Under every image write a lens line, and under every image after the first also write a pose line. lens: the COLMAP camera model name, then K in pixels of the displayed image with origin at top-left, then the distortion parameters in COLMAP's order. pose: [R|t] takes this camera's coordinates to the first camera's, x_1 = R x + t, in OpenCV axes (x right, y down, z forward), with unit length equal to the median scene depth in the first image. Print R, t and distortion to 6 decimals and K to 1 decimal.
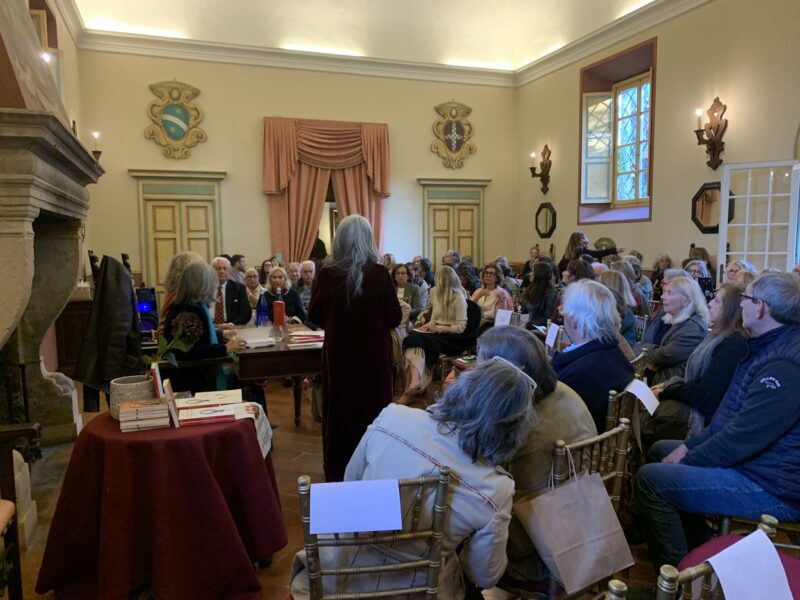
lens RADIAL K [[607.1, 0, 400.0], [0, 607.1, 300.0], [0, 0, 1]] dist [0.027180, 0.002616]
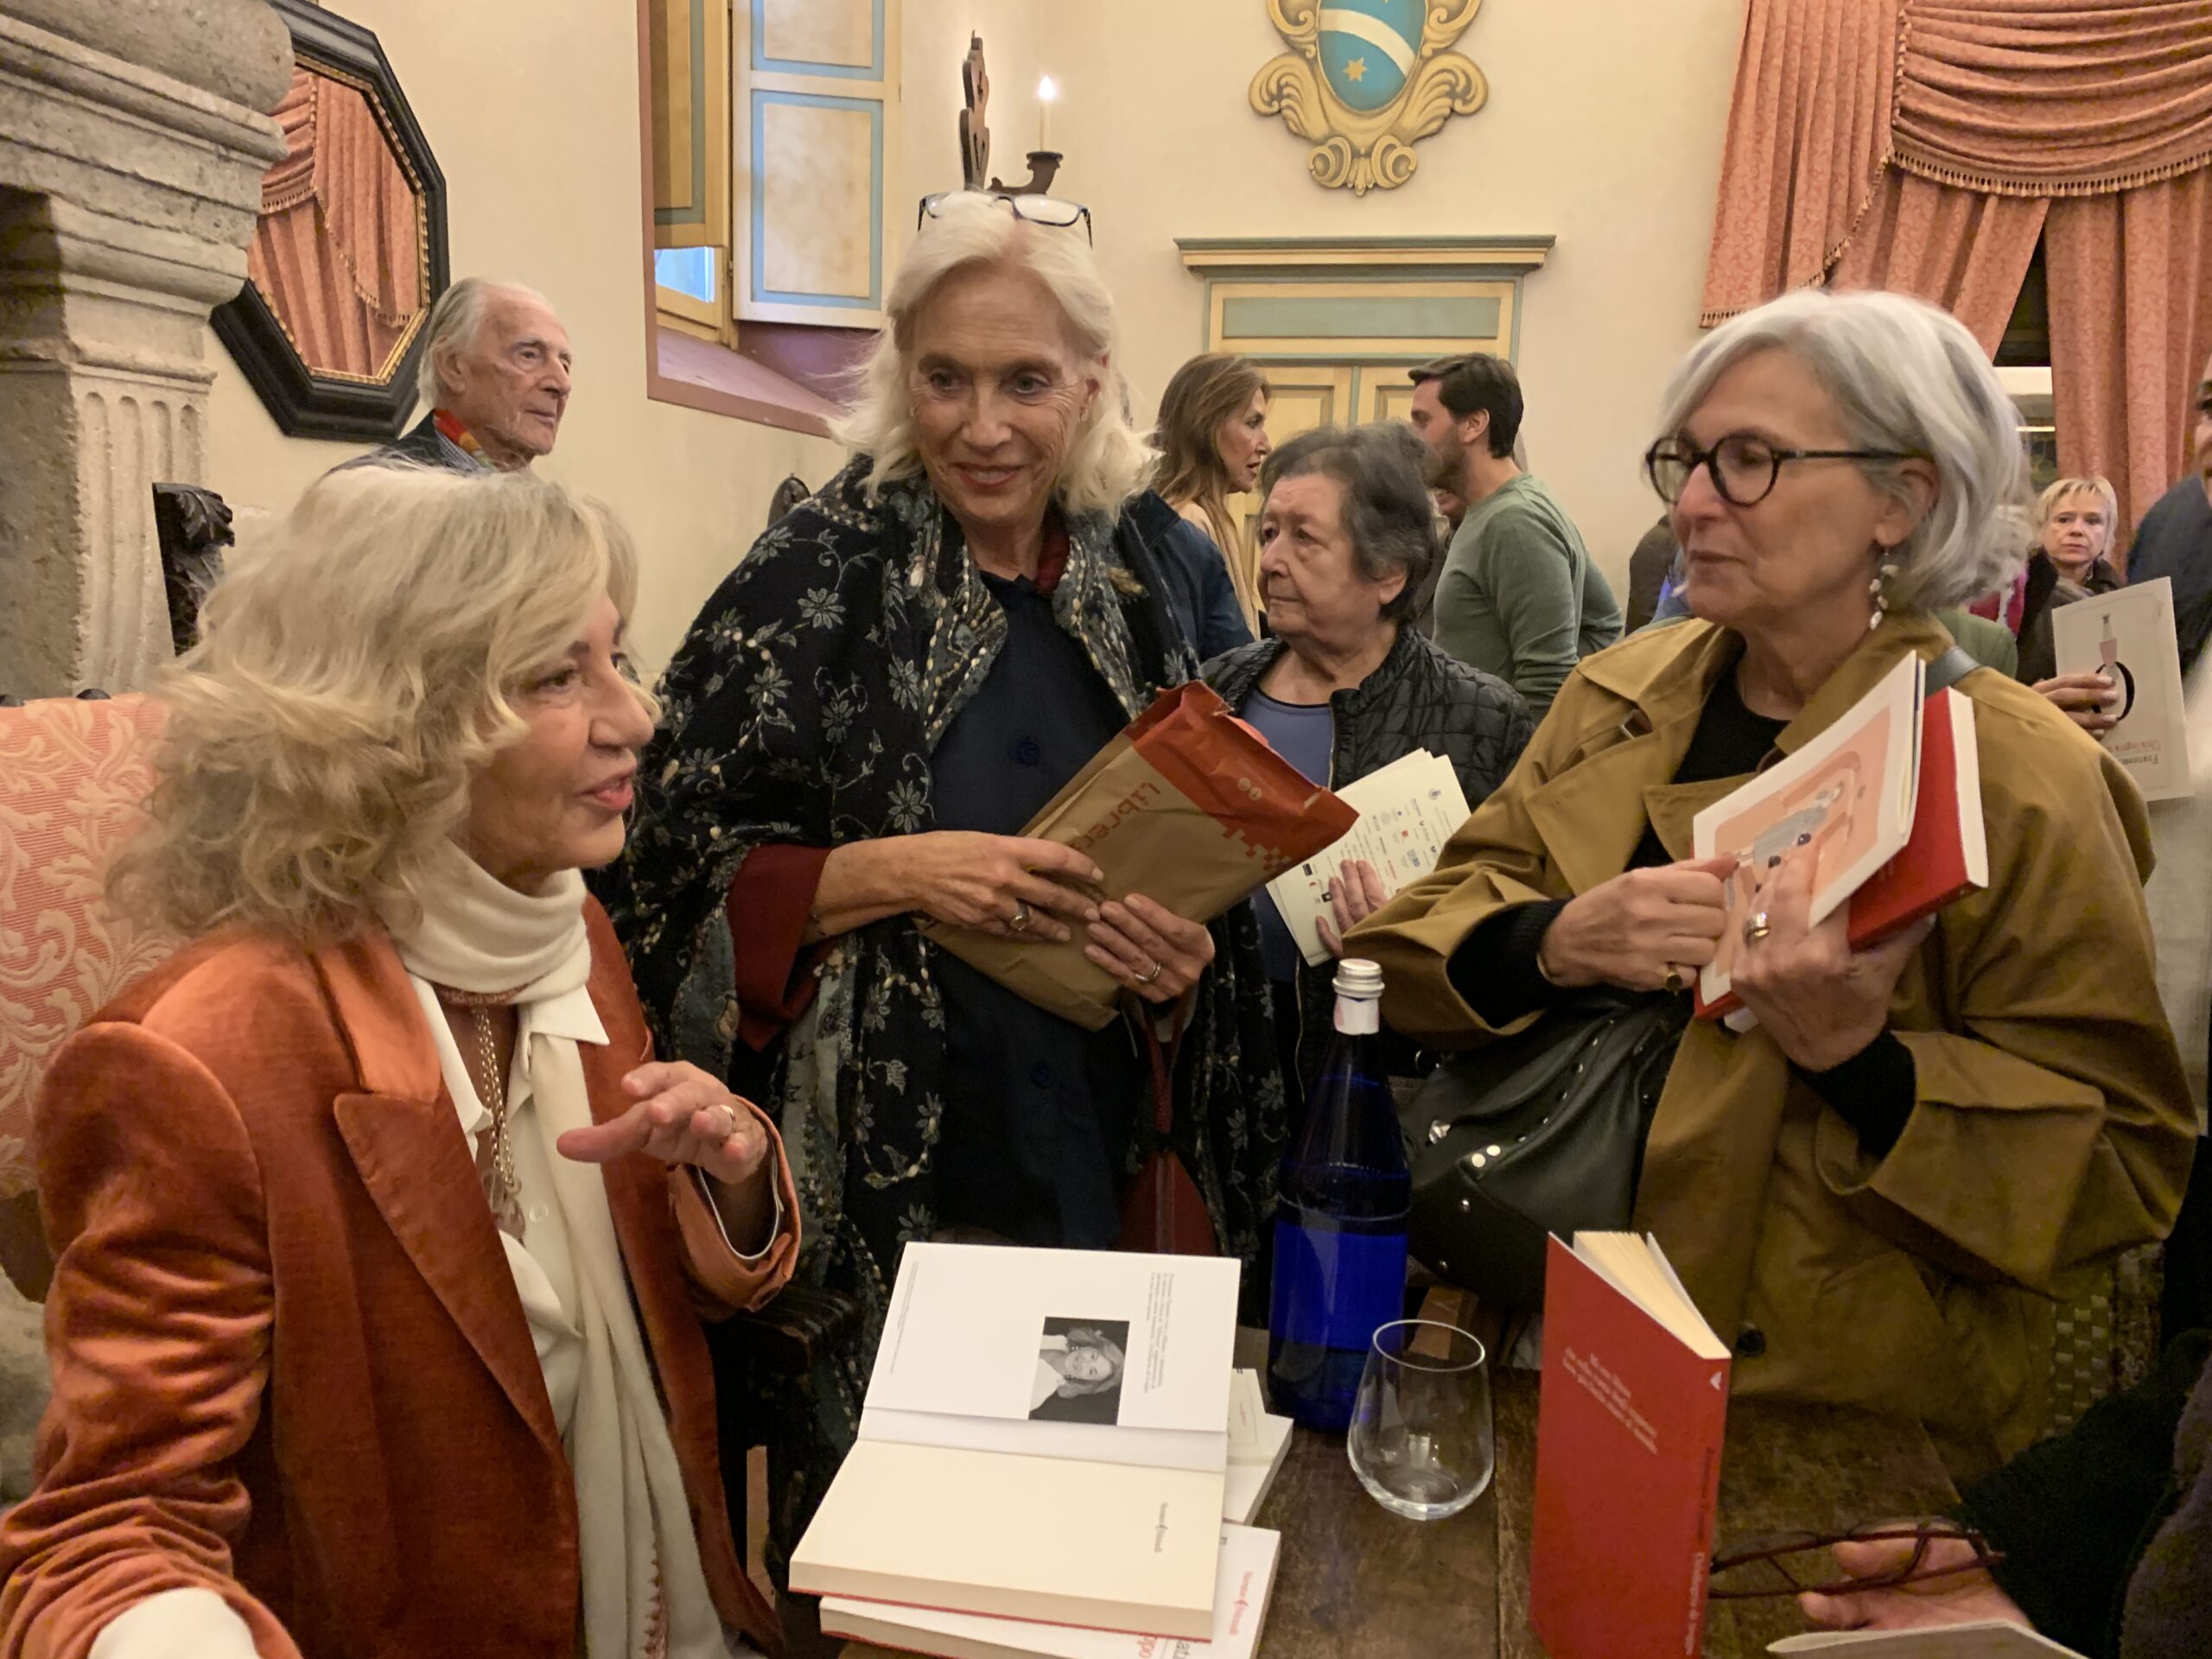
lens RADIAL K [[1678.8, 0, 1106.0], [0, 1678.8, 829.5], [0, 0, 1]] dist [0.027180, 0.002616]
pose [[0.845918, 0.114498, -0.520878, -0.065291], [-0.082404, 0.993014, 0.084456, -0.022636], [0.526909, -0.028521, 0.849443, 0.351286]]
